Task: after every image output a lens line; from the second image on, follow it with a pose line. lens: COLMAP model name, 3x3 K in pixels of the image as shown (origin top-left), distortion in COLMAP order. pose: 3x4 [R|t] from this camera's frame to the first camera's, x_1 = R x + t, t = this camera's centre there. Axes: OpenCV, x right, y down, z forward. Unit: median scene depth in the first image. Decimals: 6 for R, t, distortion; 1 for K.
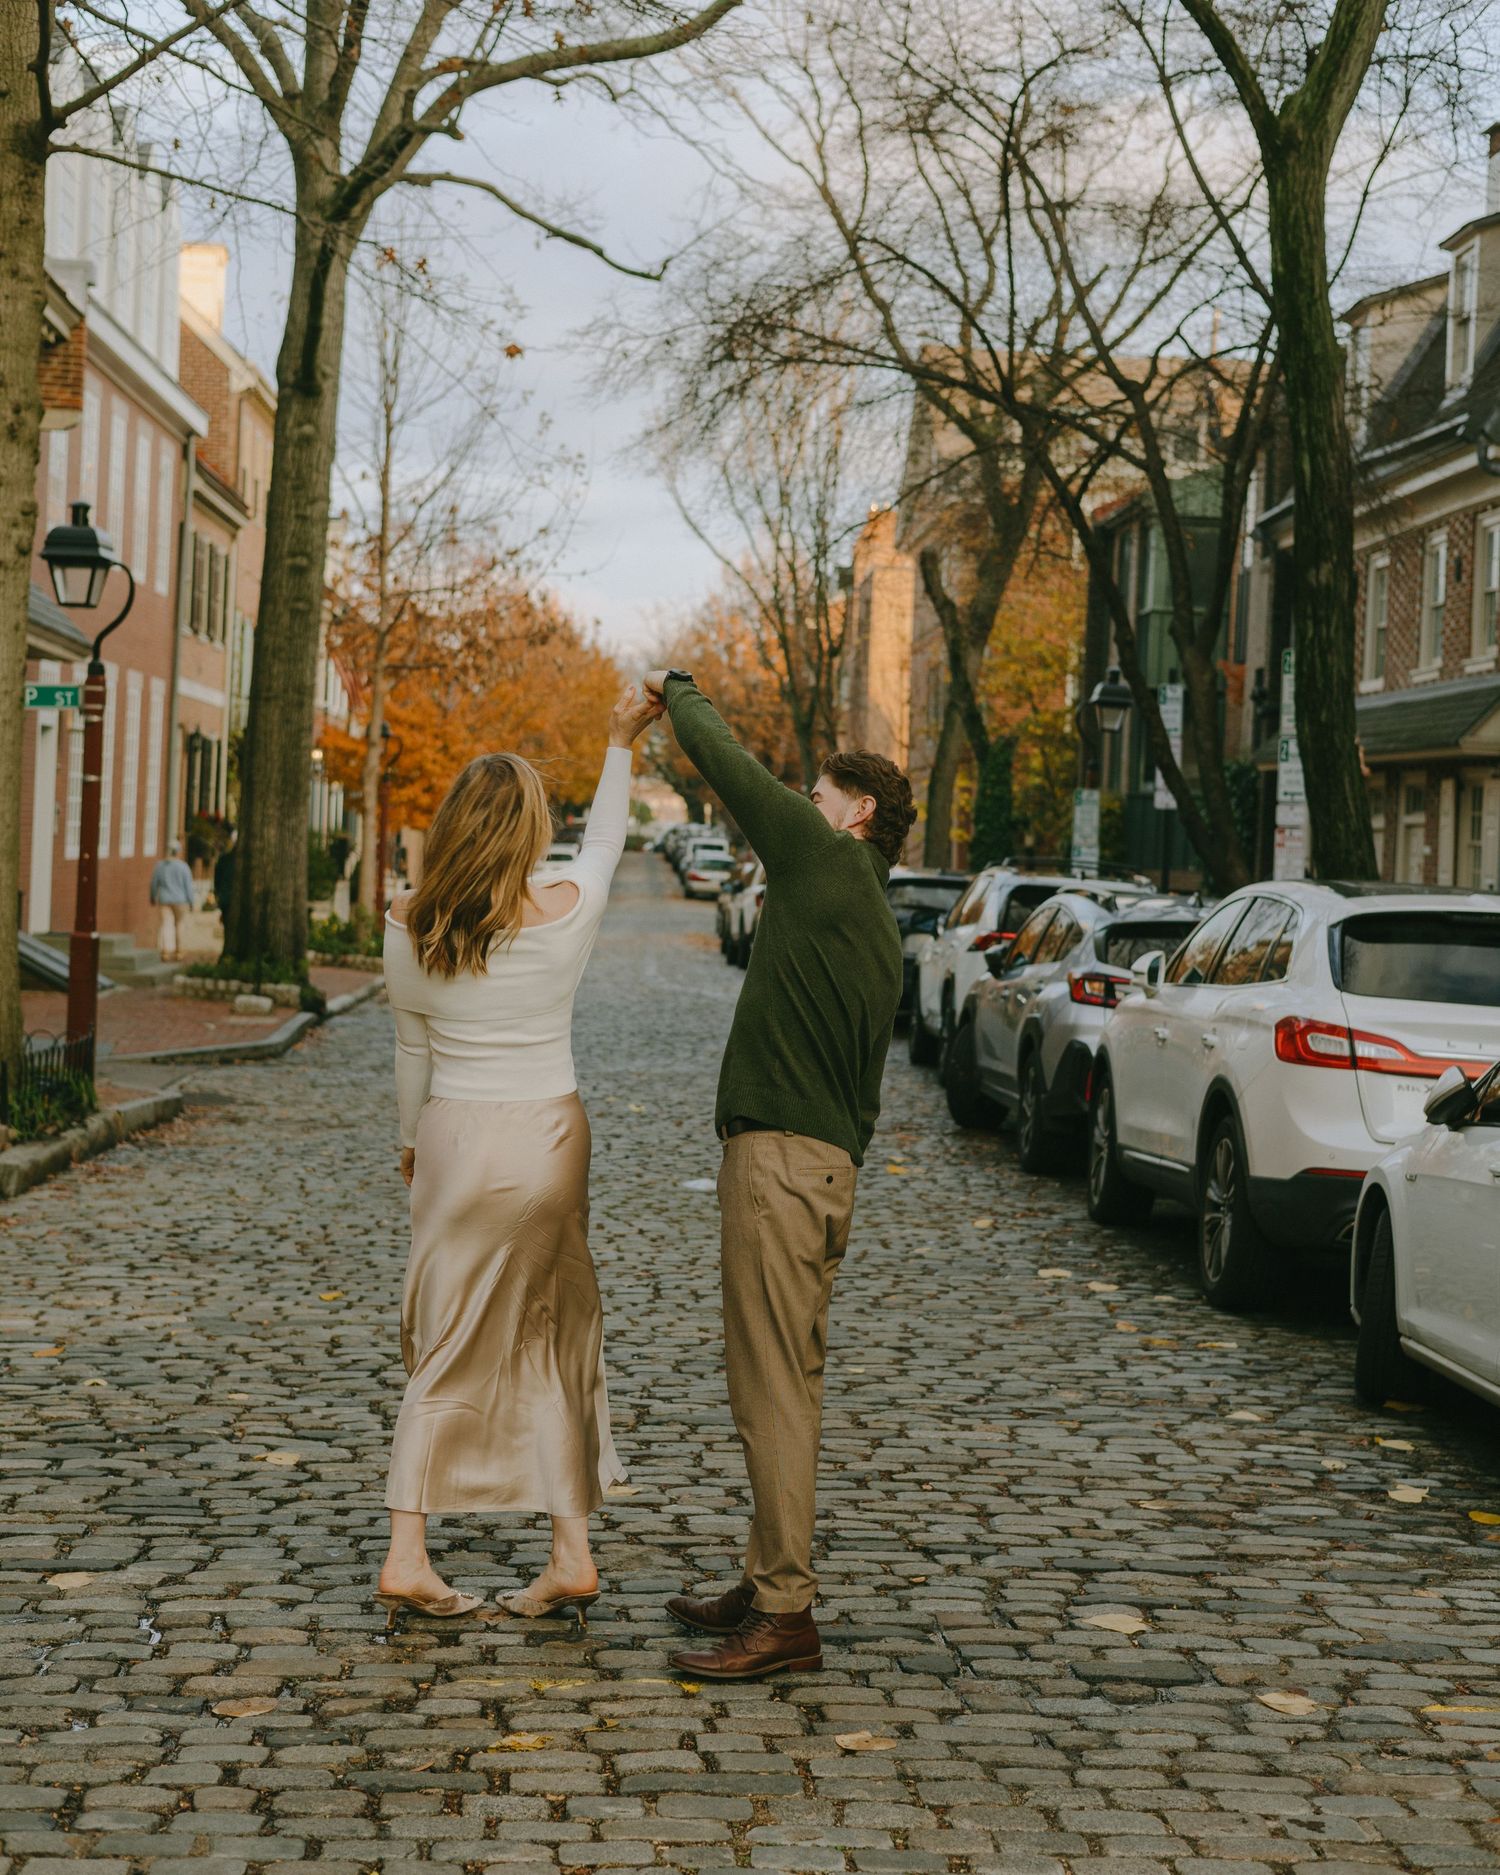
lens RADIAL K [[3603.1, 0, 749.5], [0, 3603.1, 937.4], [0, 0, 1]] dist [-0.011864, 0.000000]
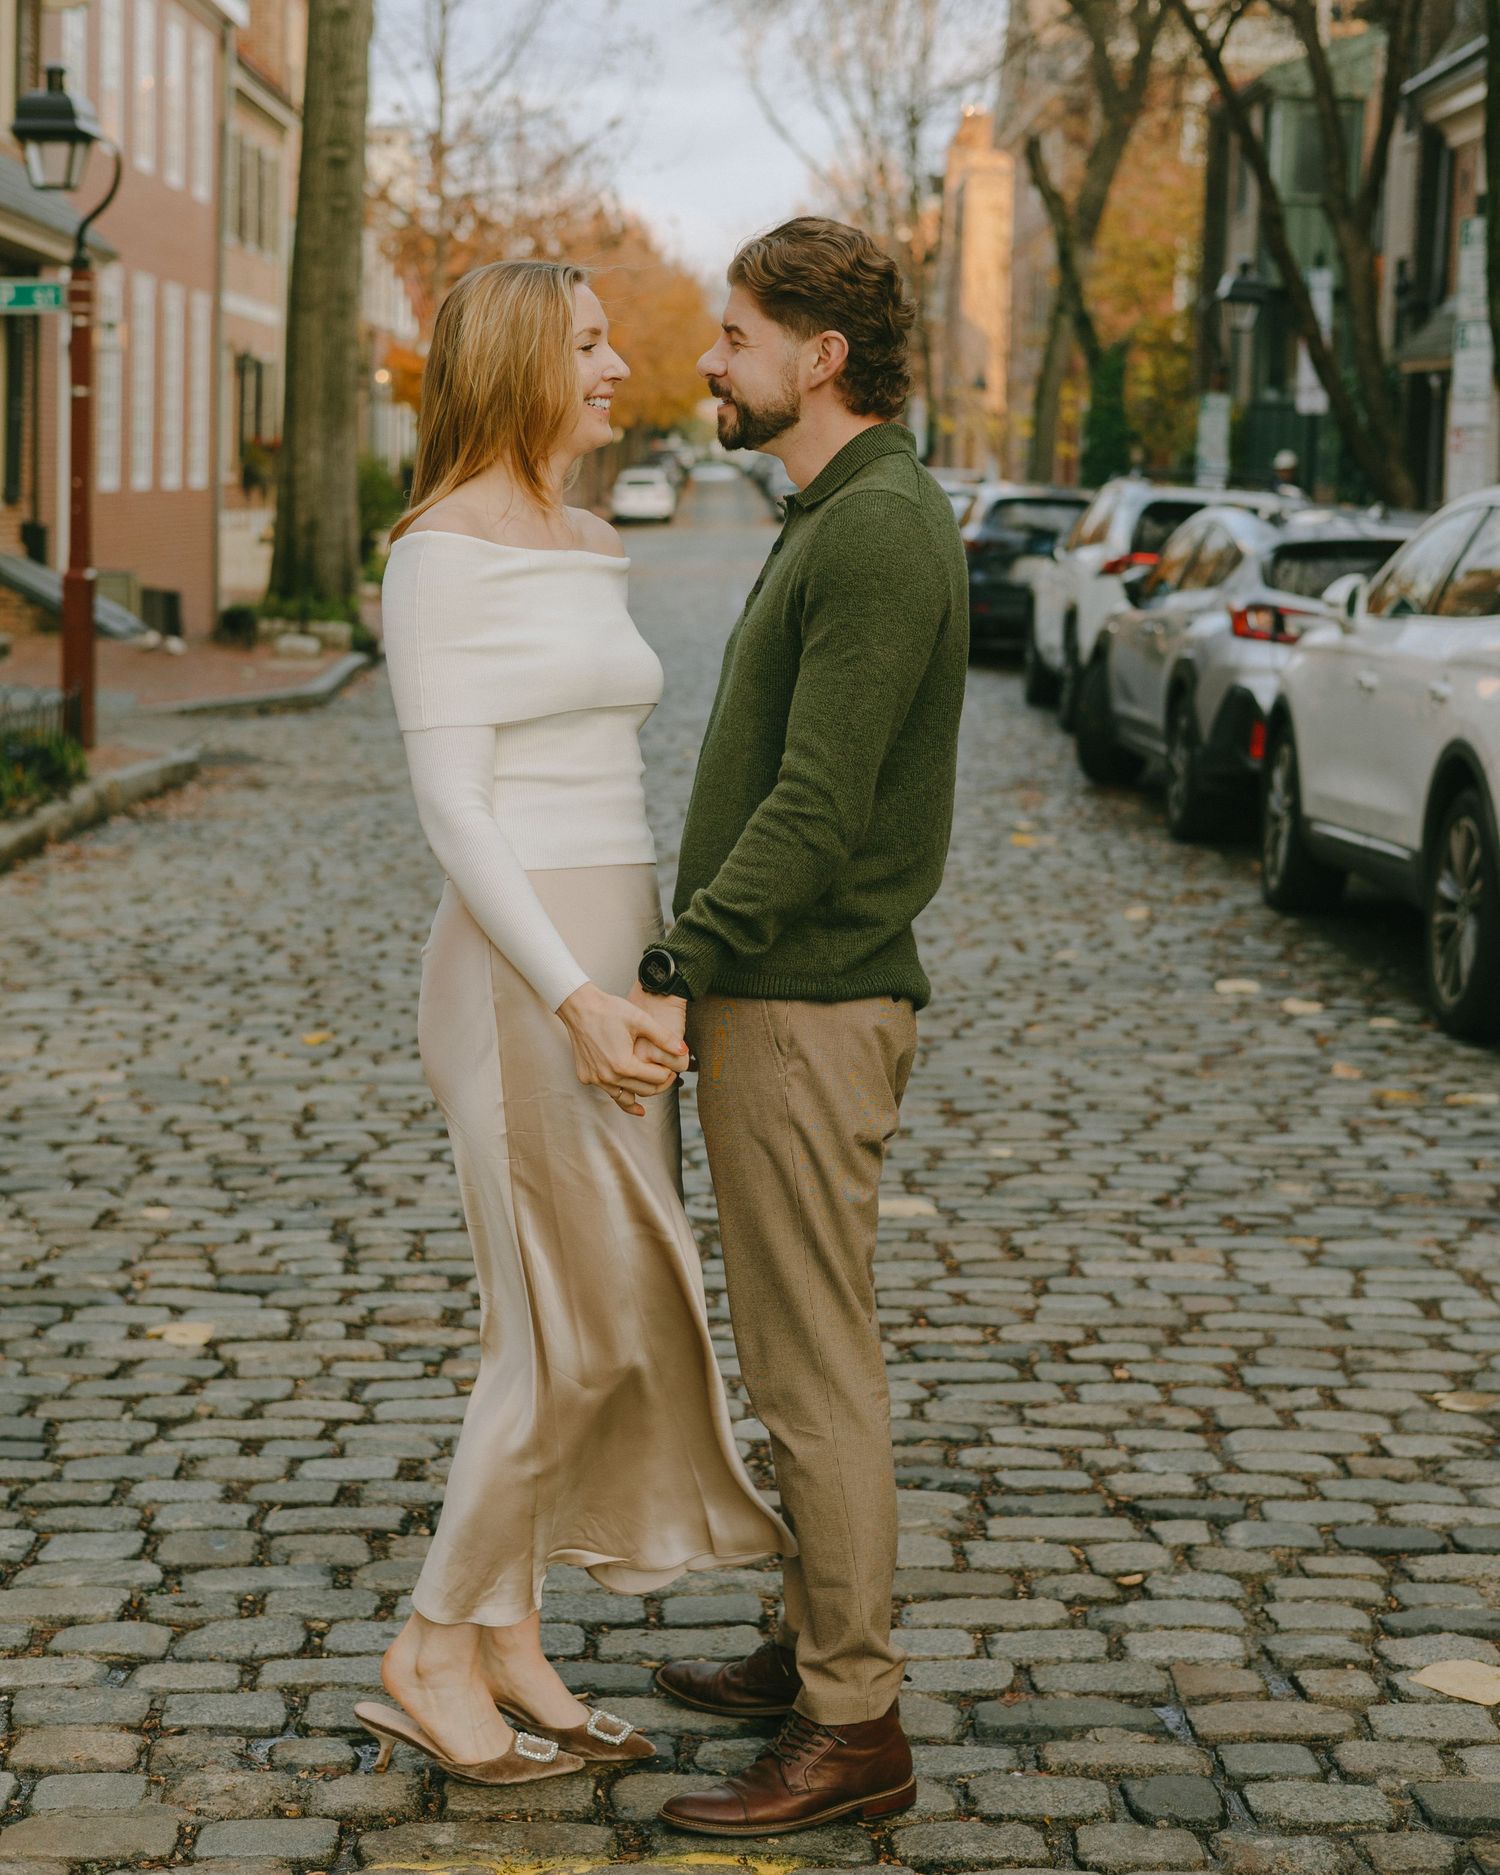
lens RADIAL K [[3603.1, 0, 751.0], [0, 3603.1, 931.6], [0, 0, 1]] dist [-0.011864, 0.000000]
pose [[0.999575, -0.012428, -0.026361, -0.001191], [0.015040, 0.994740, 0.101320, -0.000752], [0.024964, -0.101674, 0.994505, 0.199193]]
